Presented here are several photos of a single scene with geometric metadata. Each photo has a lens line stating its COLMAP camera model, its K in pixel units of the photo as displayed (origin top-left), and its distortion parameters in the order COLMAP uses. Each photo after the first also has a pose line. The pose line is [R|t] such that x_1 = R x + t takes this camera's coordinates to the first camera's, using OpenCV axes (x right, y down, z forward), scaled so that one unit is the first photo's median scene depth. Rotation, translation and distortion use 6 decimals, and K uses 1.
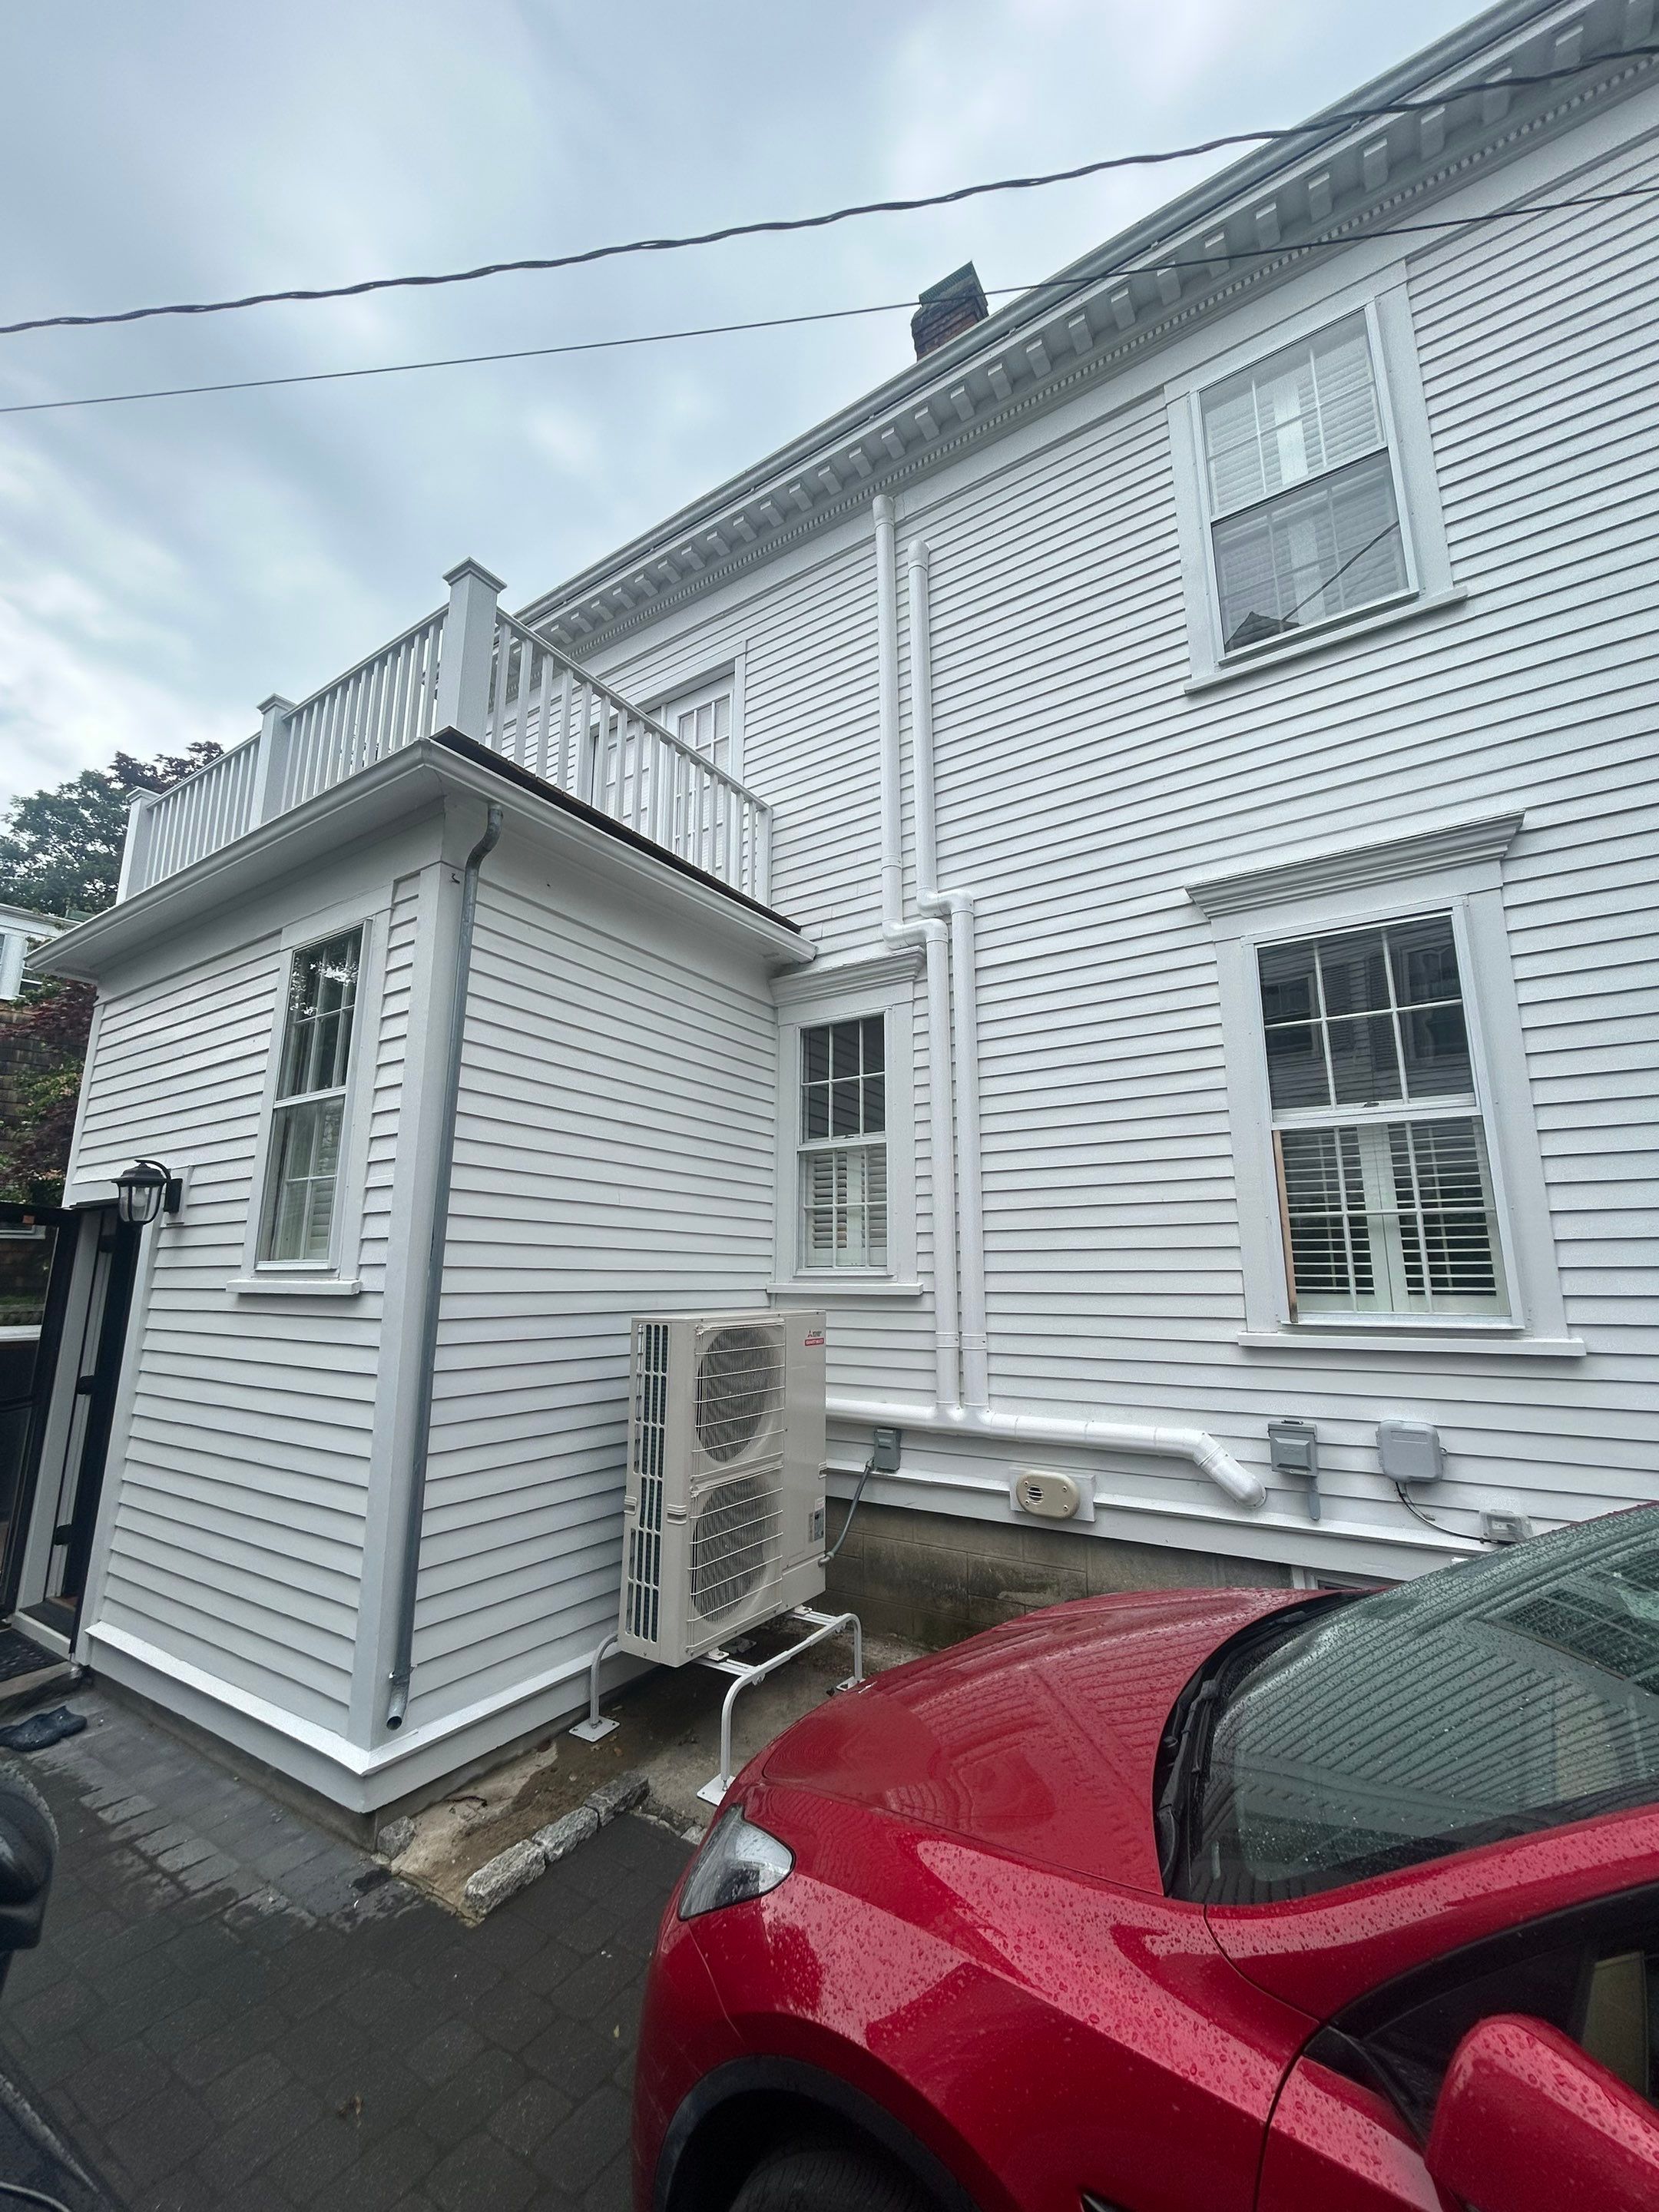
lens RADIAL K [[885.9, 0, 825.9], [0, 885.9, 1103.2], [0, 0, 1]] dist [-0.007788, 0.001081]
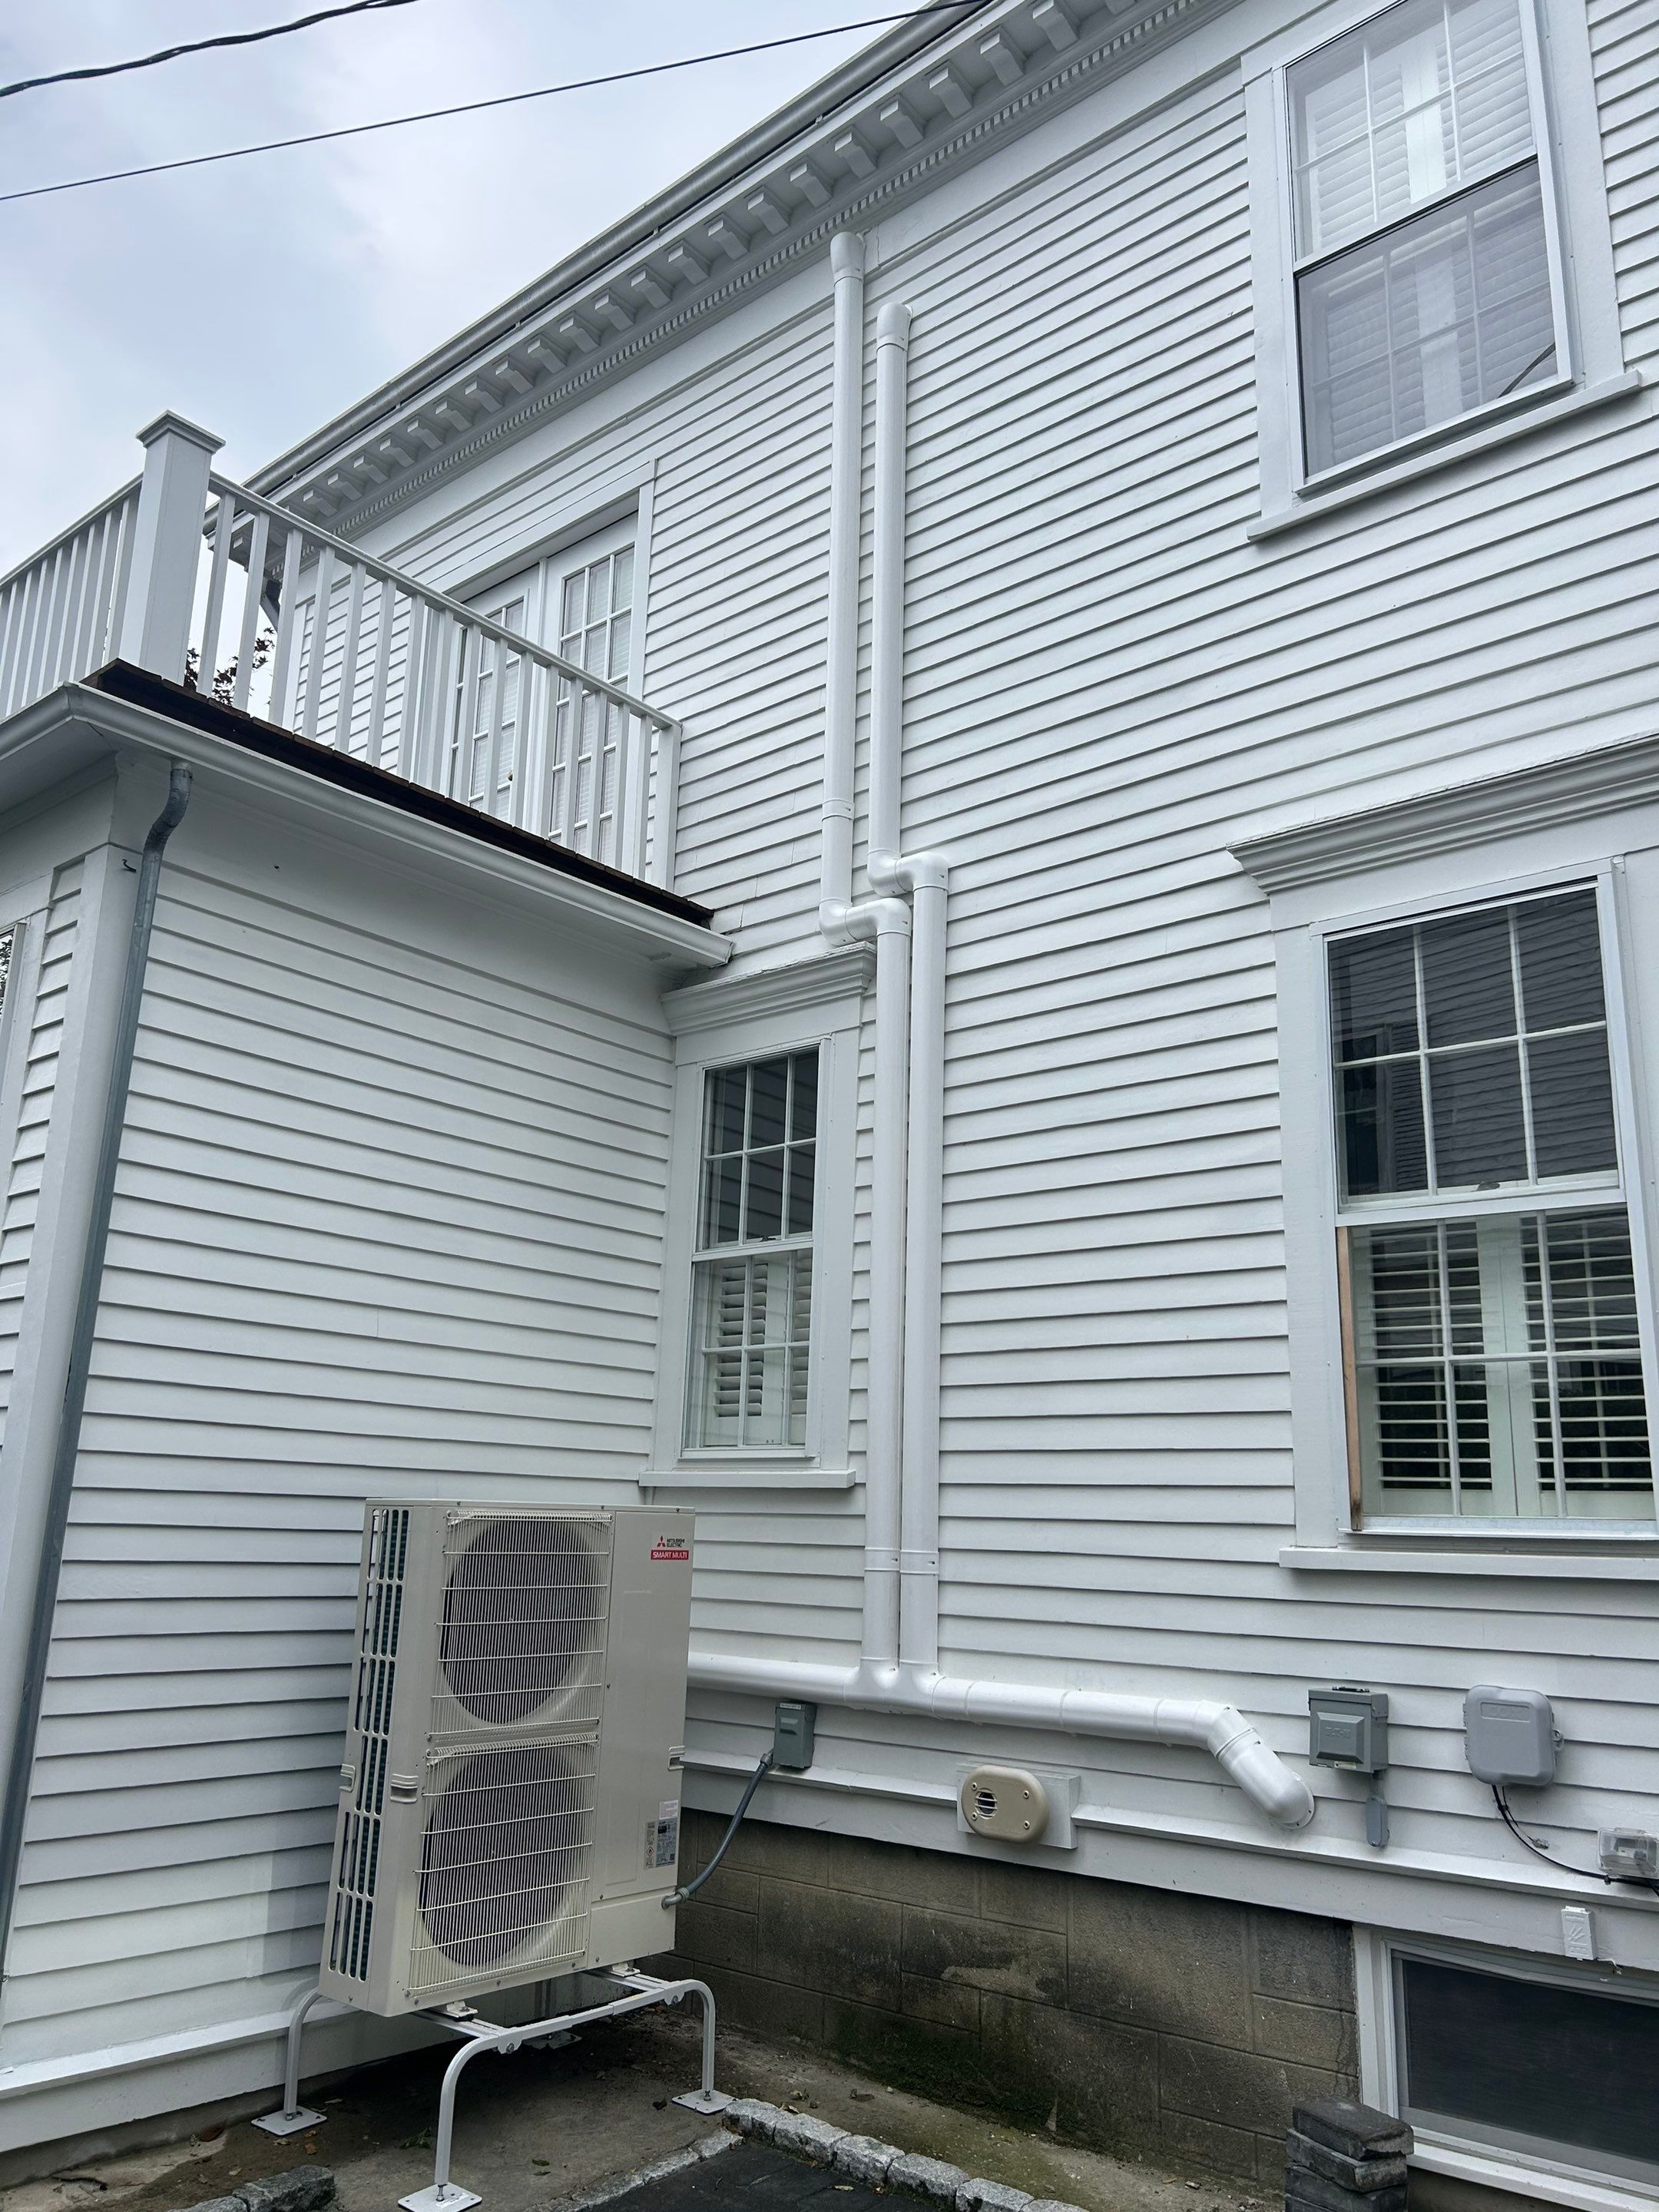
lens RADIAL K [[1659.1, 0, 833.2], [0, 1659.1, 1108.0], [0, 0, 1]] dist [0.048458, -0.055971]
pose [[0.992448, -0.004533, -0.122579, 0.279463], [-0.002219, 0.998490, -0.054890, 0.011355], [0.122643, 0.054748, 0.990940, -0.227854]]
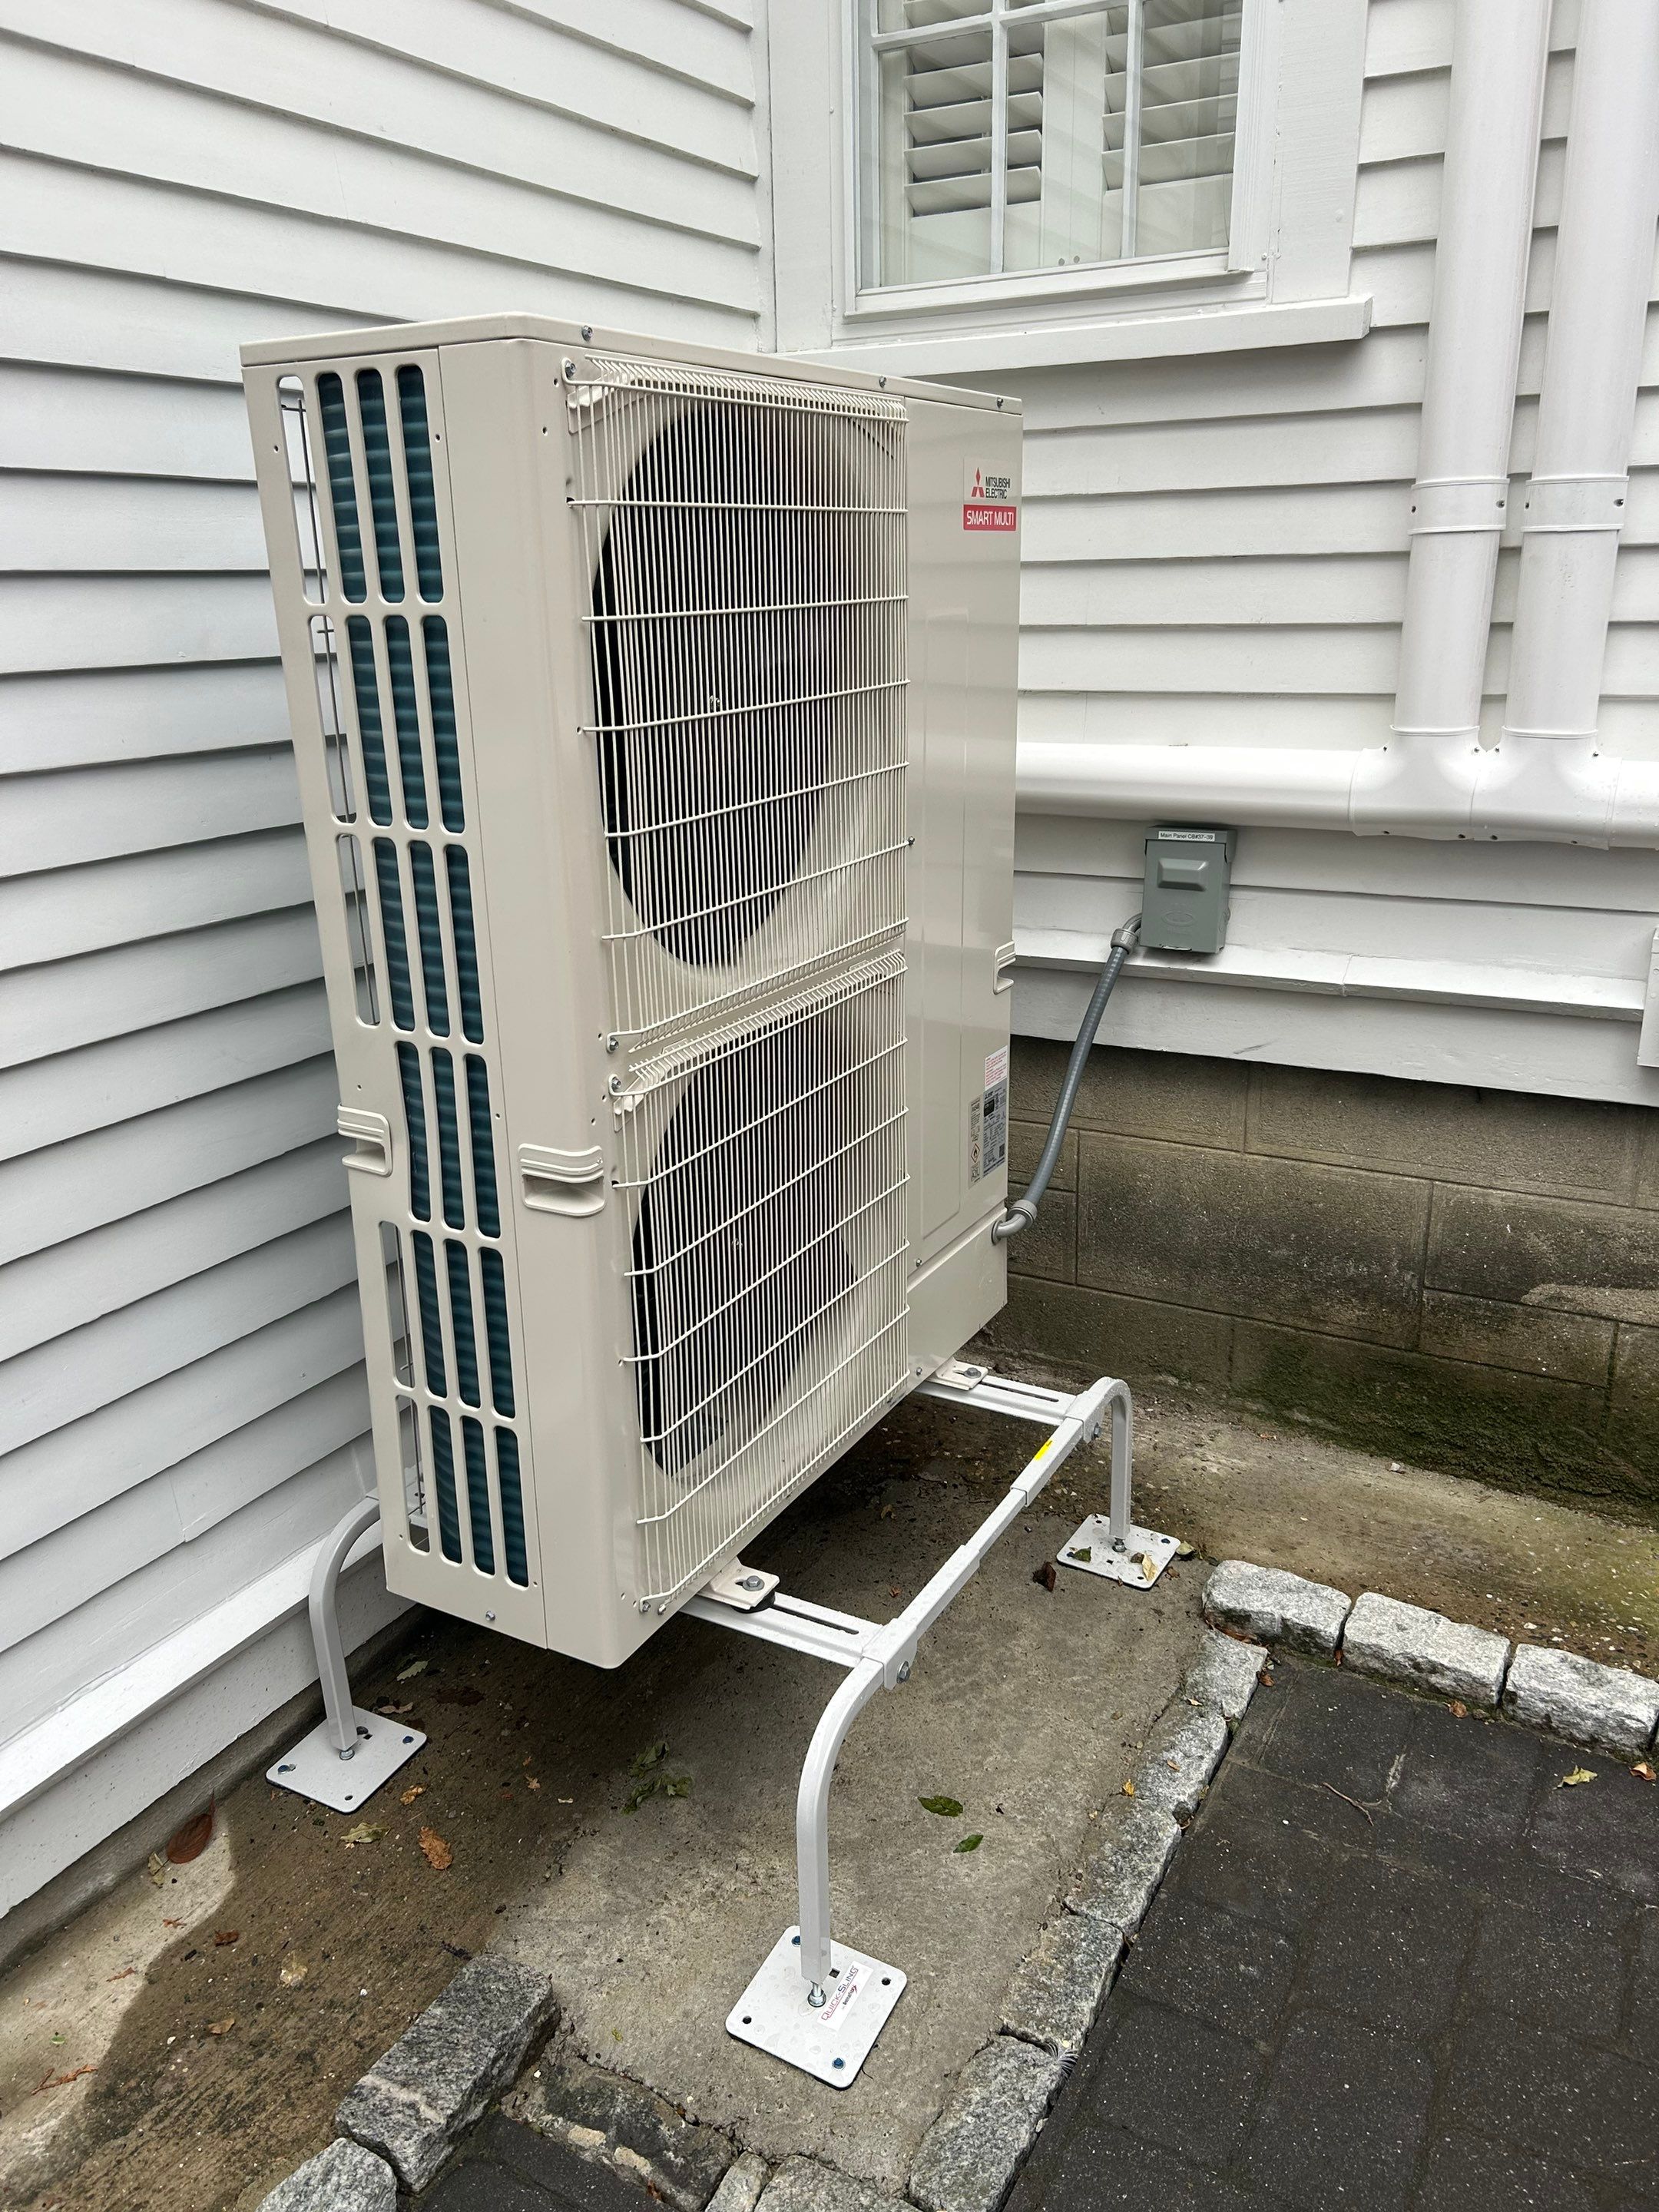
lens RADIAL K [[1659.1, 0, 822.6], [0, 1659.1, 1117.5], [0, 0, 1]] dist [0.048458, -0.055971]
pose [[0.997567, -0.042113, 0.055559, -0.106423], [0.009462, 0.871351, 0.490569, 0.197972], [-0.069071, -0.488850, 0.869629, 0.530069]]
